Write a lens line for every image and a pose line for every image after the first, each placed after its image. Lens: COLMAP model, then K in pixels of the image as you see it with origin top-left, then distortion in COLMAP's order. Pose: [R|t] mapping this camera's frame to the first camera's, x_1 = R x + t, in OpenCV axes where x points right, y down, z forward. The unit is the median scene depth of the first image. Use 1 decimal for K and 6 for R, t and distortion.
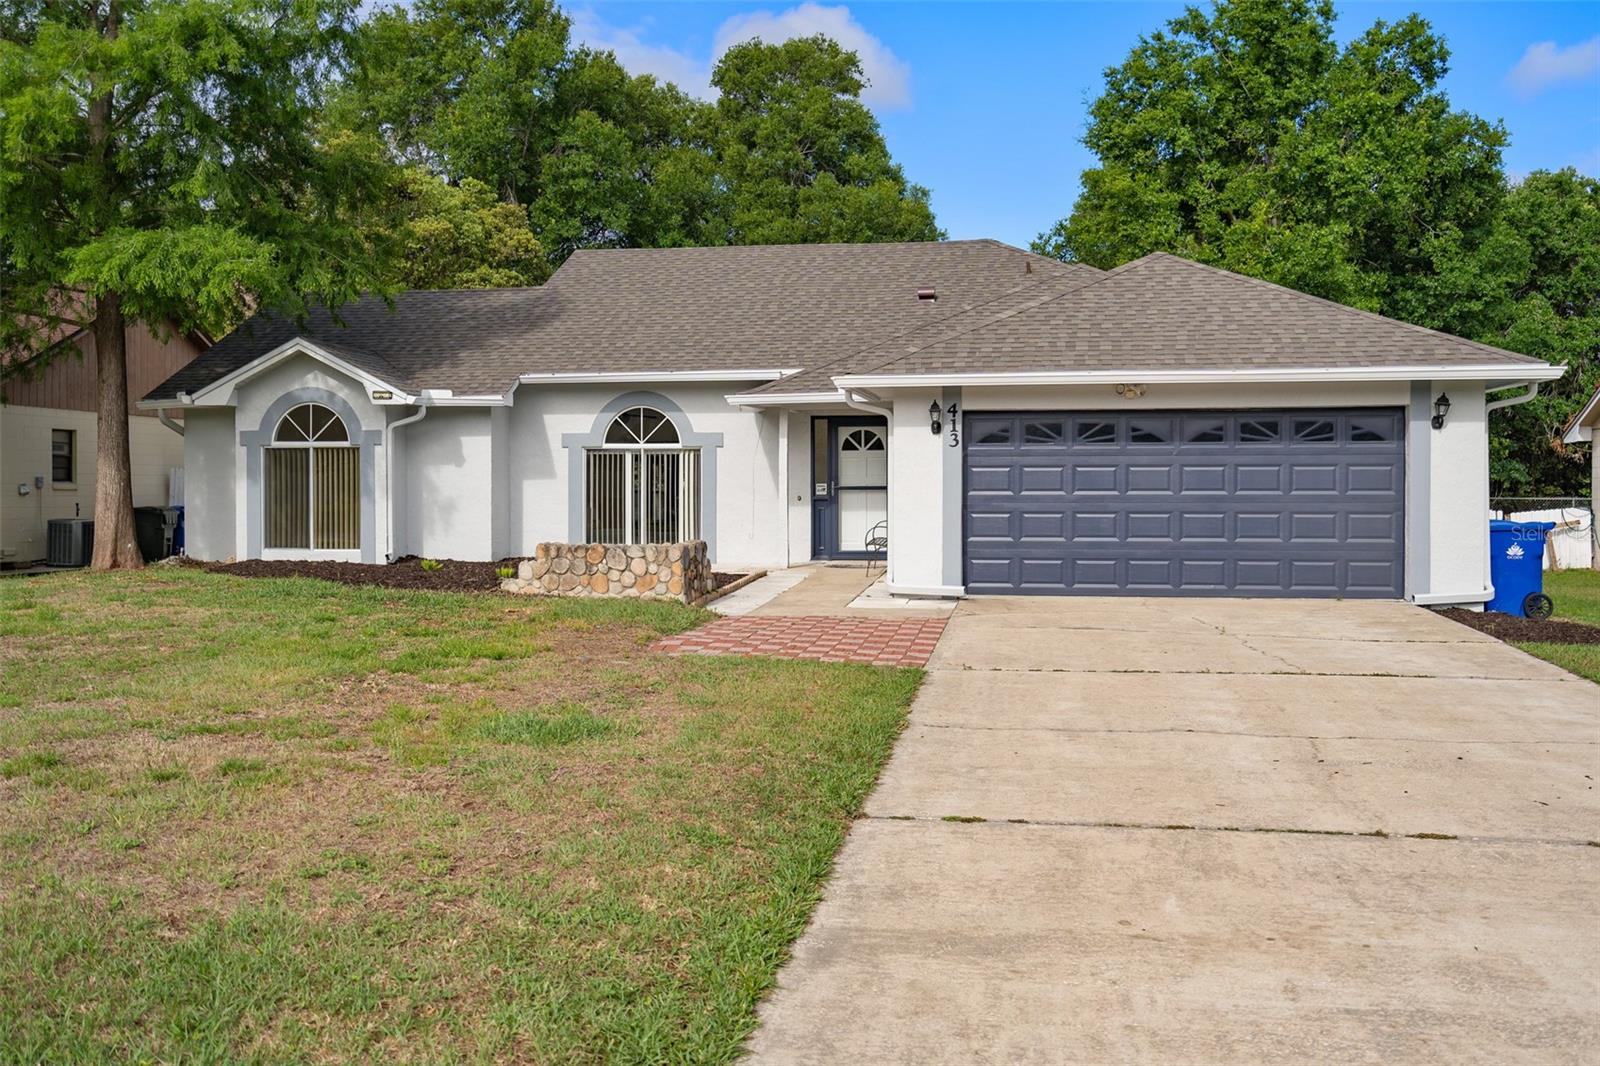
lens RADIAL K [[1513.9, 0, 800.0], [0, 1513.9, 533.0], [0, 0, 1]] dist [0.011495, 0.004182]
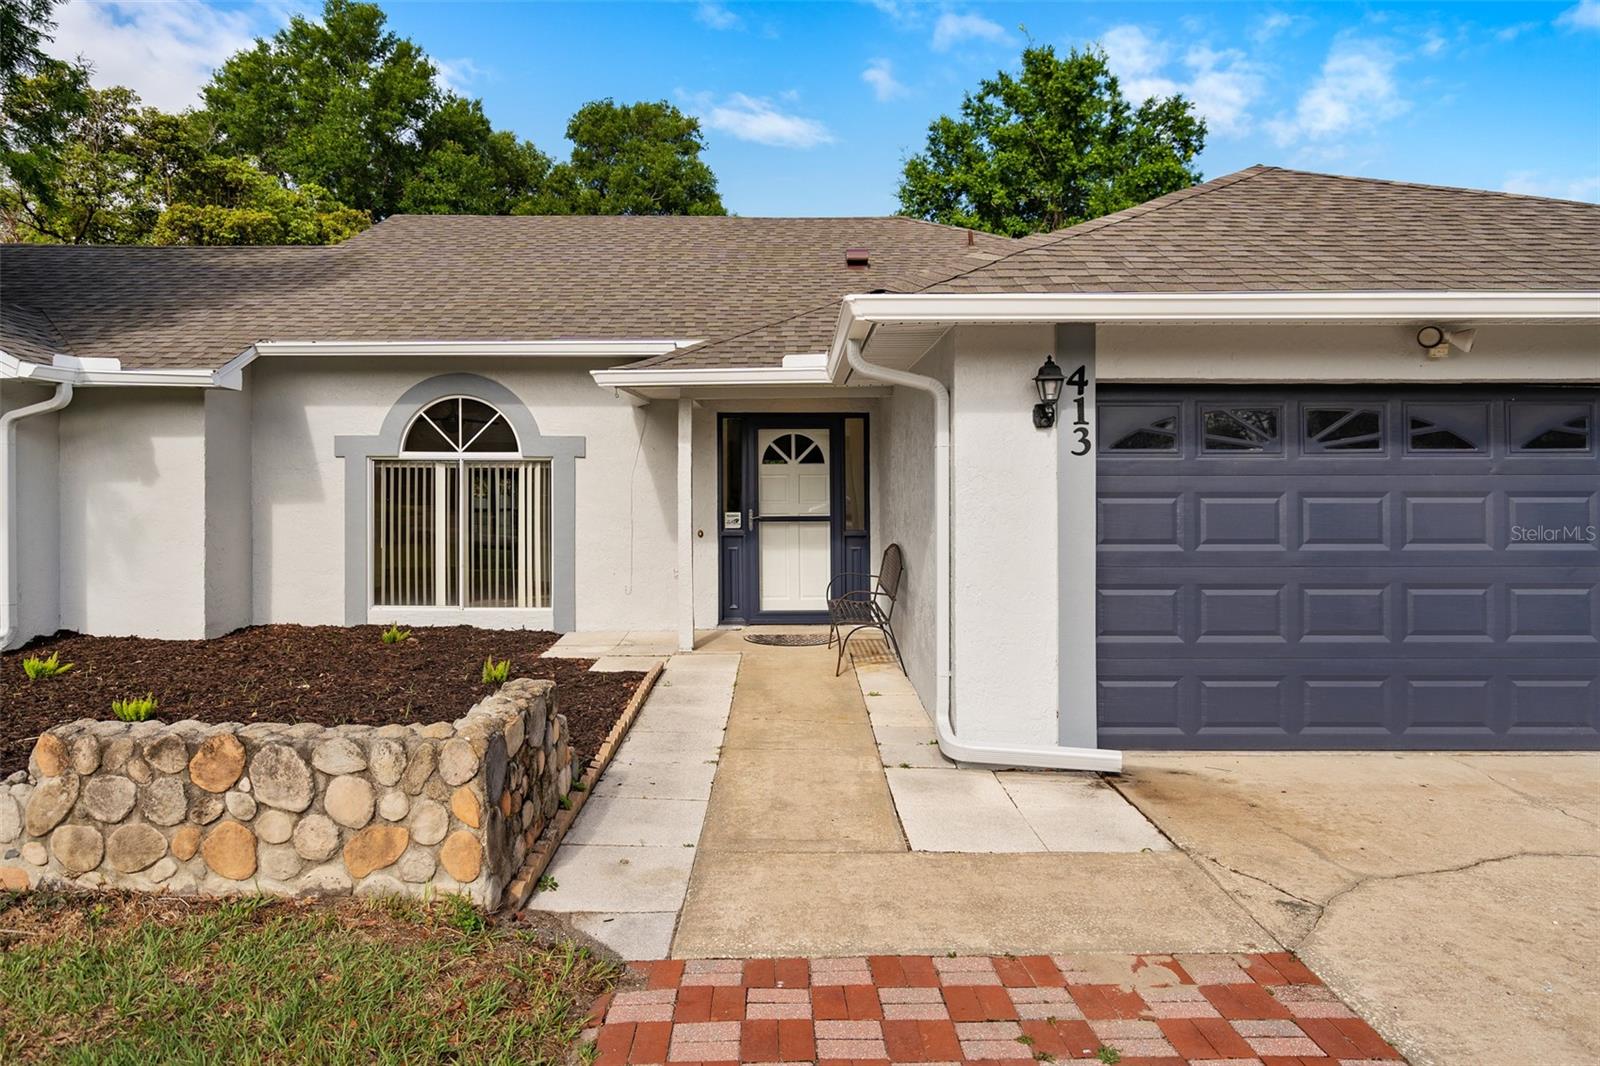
lens RADIAL K [[1023.9, 0, 803.0], [0, 1023.9, 503.4], [0, 0, 1]] dist [-0.001794, -0.000556]
pose [[0.985702, -0.001633, 0.168491, -0.032364], [0.004807, 0.999819, -0.018435, -0.028027], [-0.168430, 0.018981, 0.985531, 0.541635]]
